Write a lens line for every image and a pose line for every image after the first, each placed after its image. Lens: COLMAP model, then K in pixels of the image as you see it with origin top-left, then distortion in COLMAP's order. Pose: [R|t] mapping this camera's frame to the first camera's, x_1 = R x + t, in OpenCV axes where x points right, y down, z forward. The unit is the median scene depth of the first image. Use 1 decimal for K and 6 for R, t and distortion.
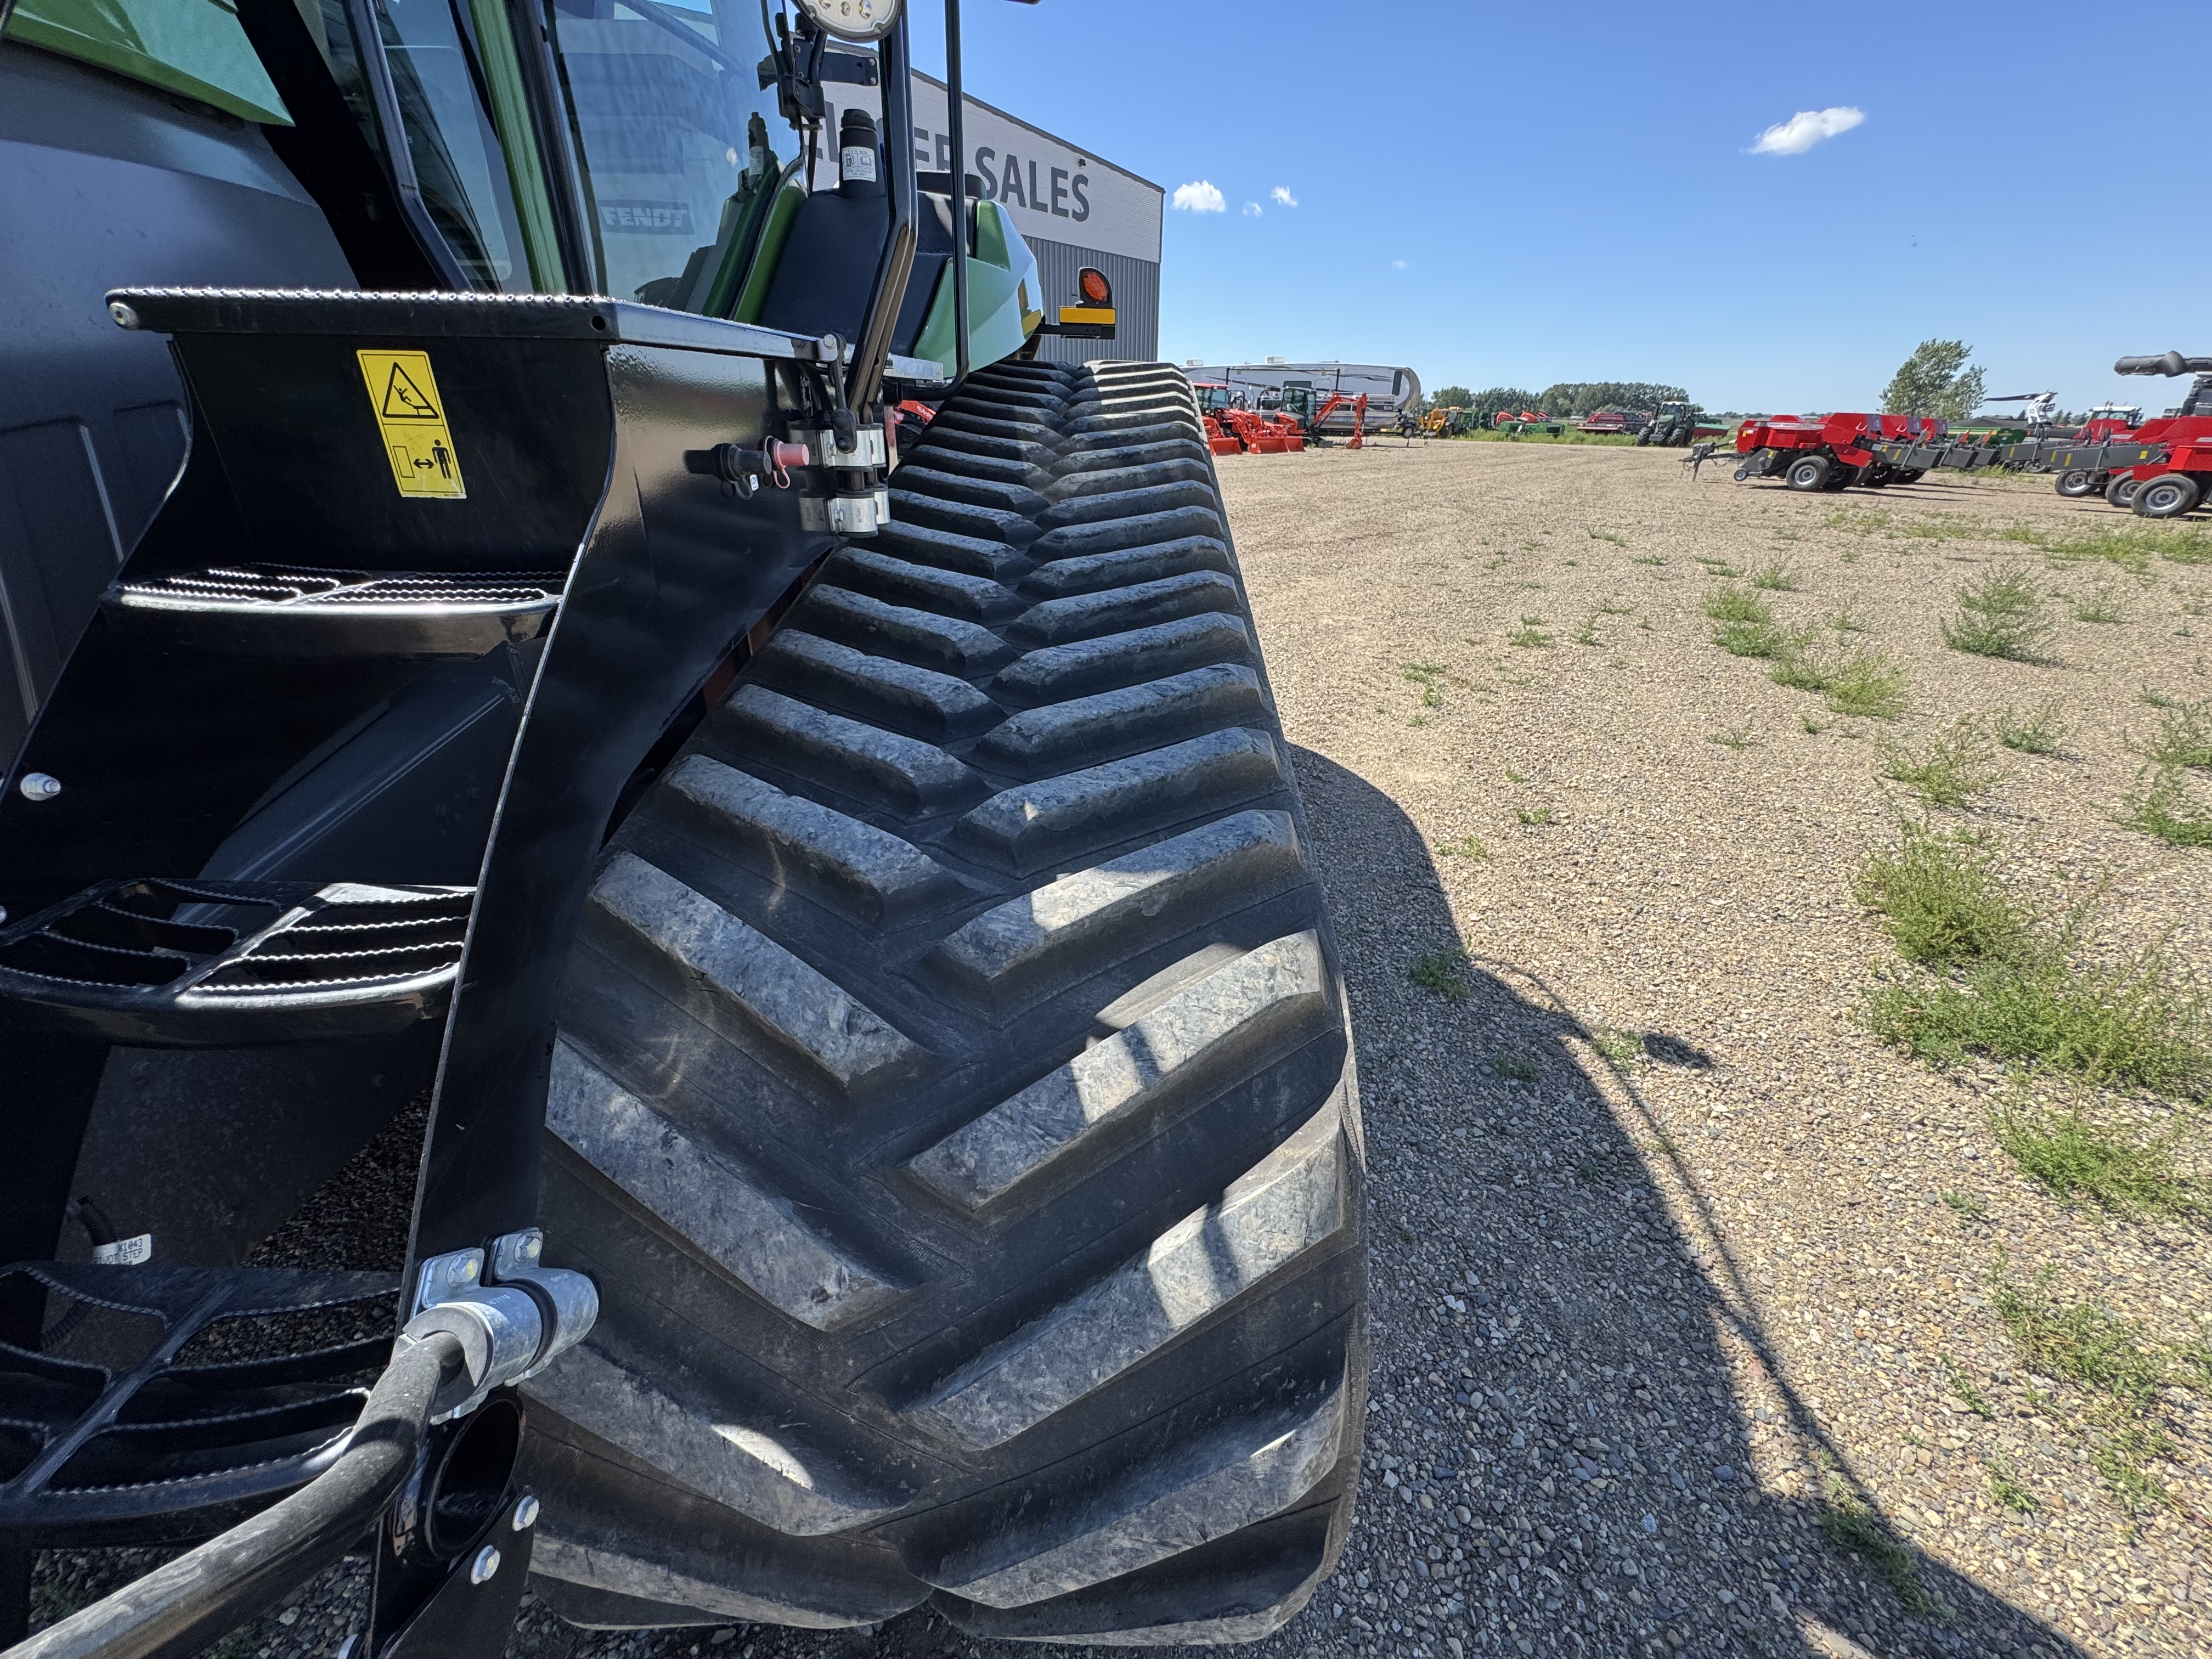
lens RADIAL K [[883.6, 0, 1103.6], [0, 883.6, 827.8], [0, 0, 1]] dist [-0.003065, 0.000558]
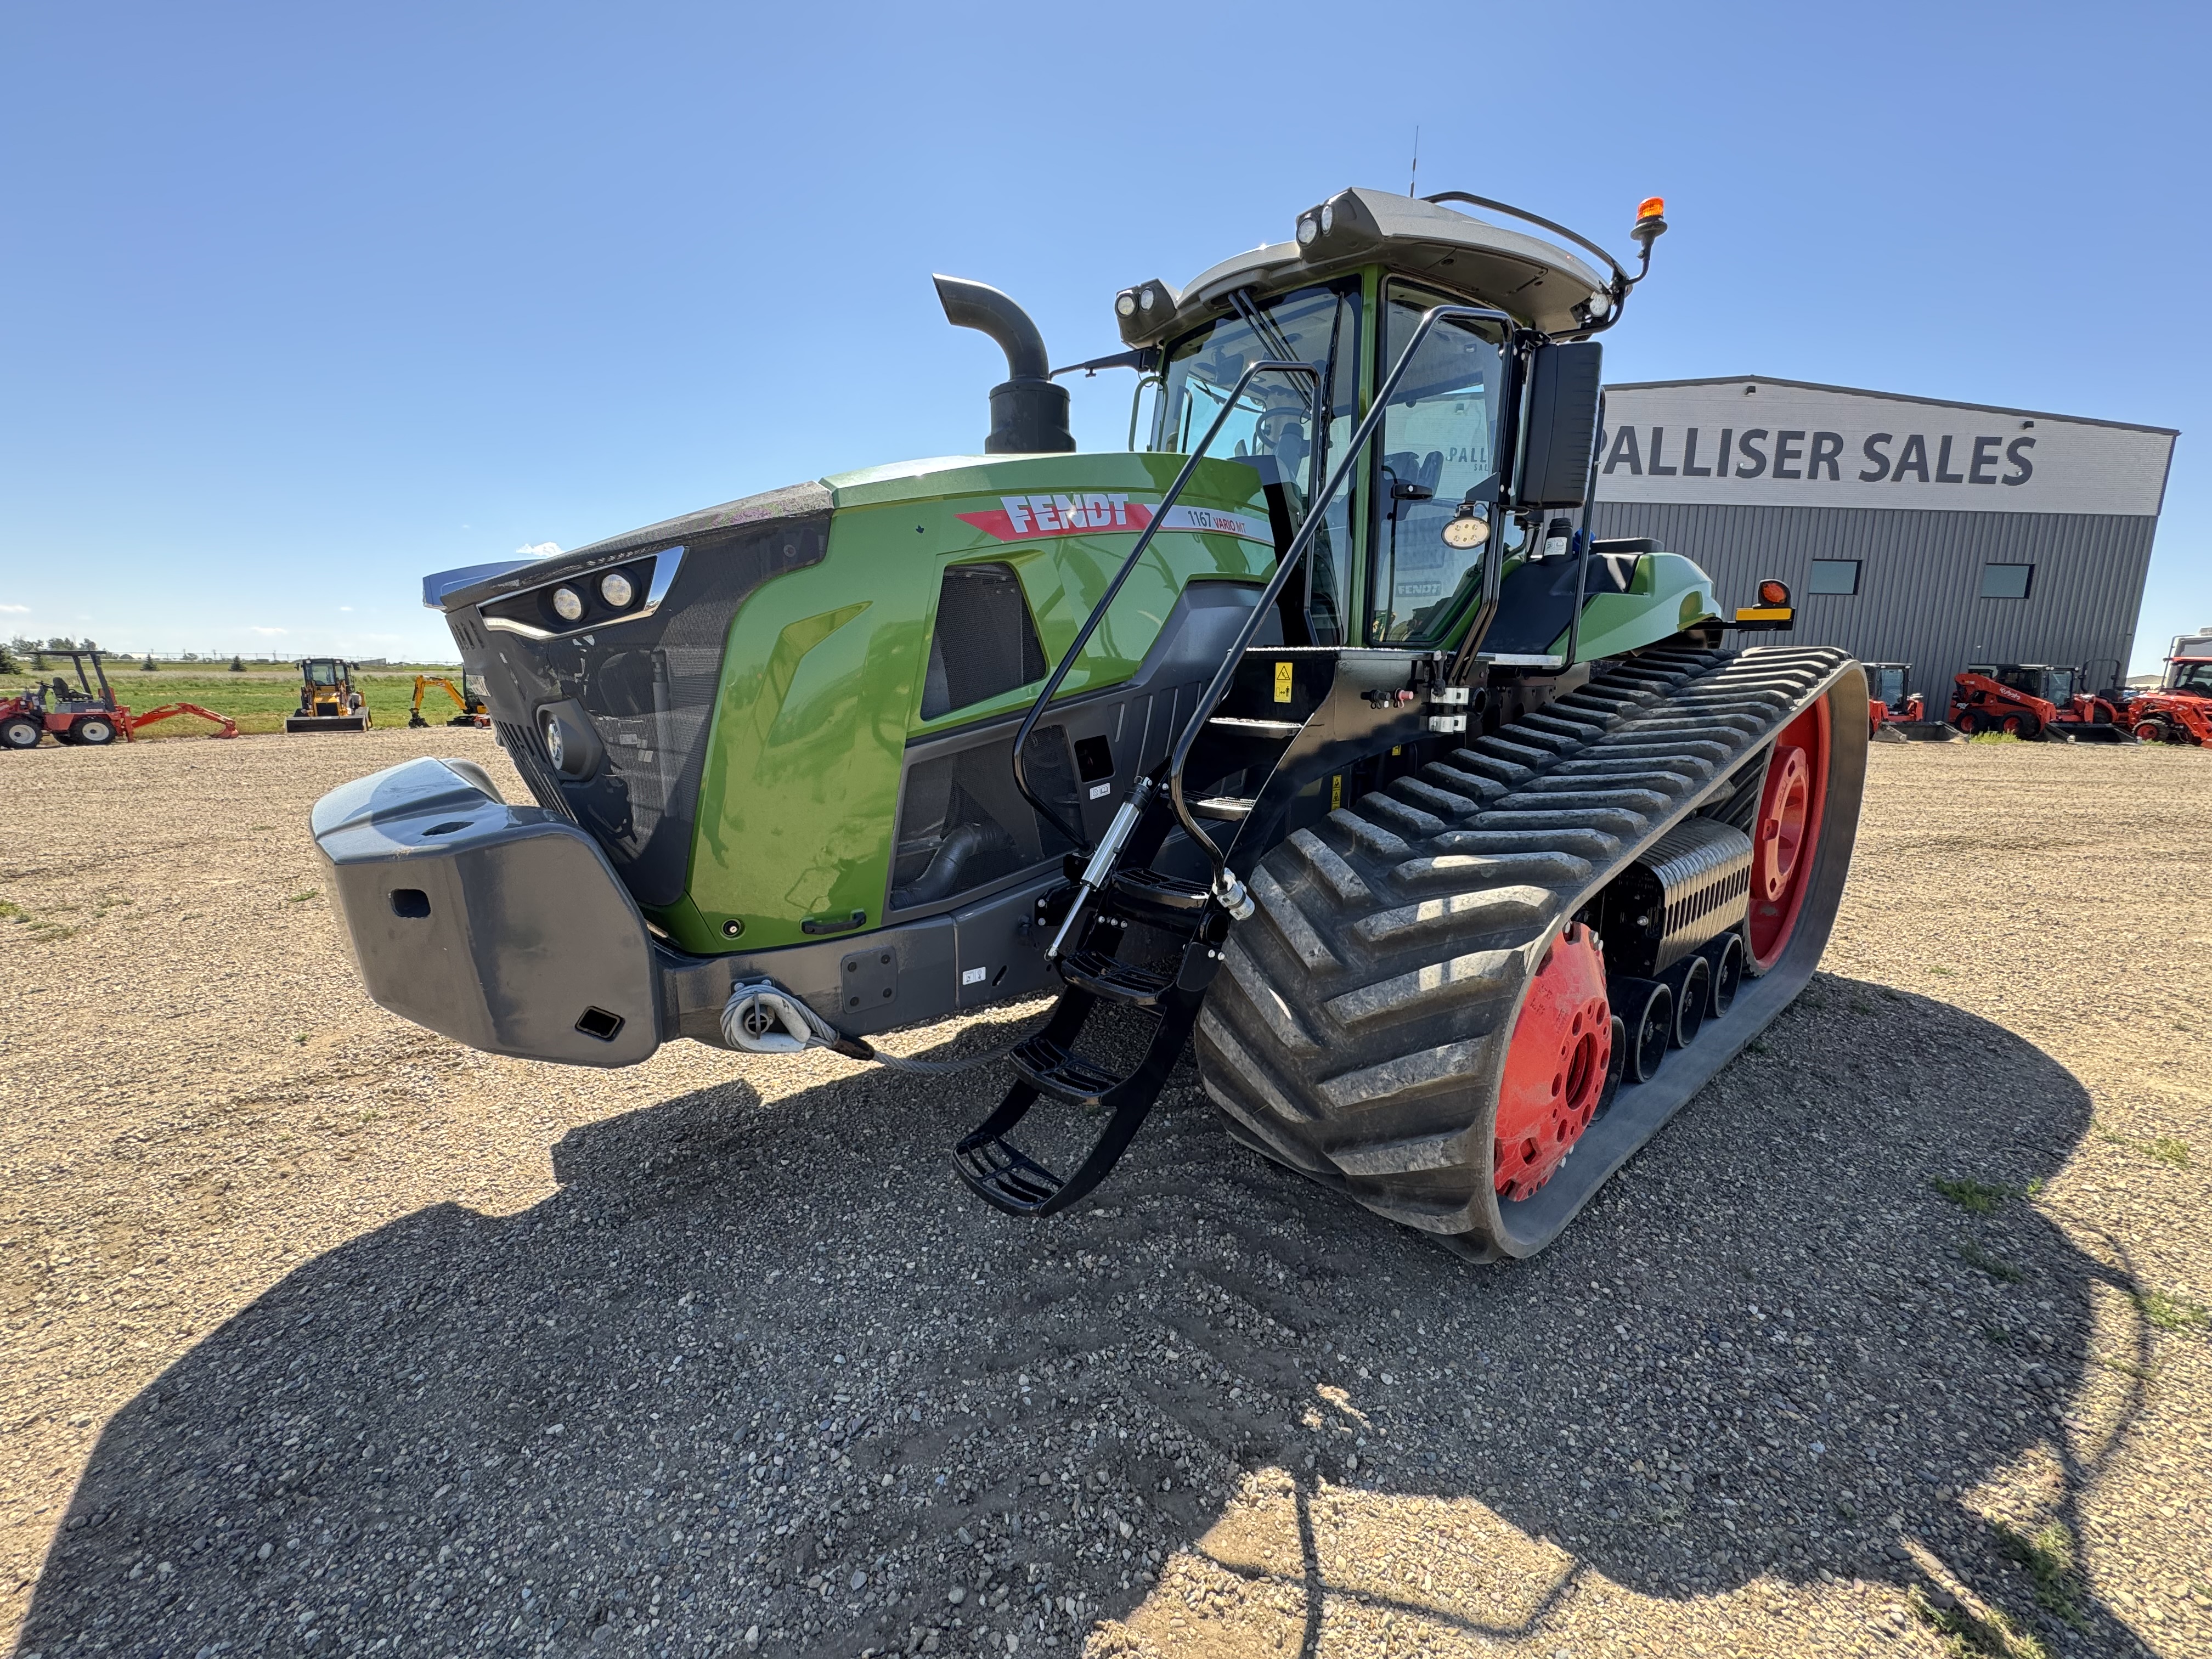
lens RADIAL K [[883.6, 0, 1109.2], [0, 883.6, 828.0], [0, 0, 1]] dist [-0.003065, 0.000558]
pose [[0.682637, 0.118682, -0.721056, 0.147797], [-0.316685, 0.937299, -0.145537, 0.089774], [0.658573, 0.327696, 0.677420, -0.180603]]
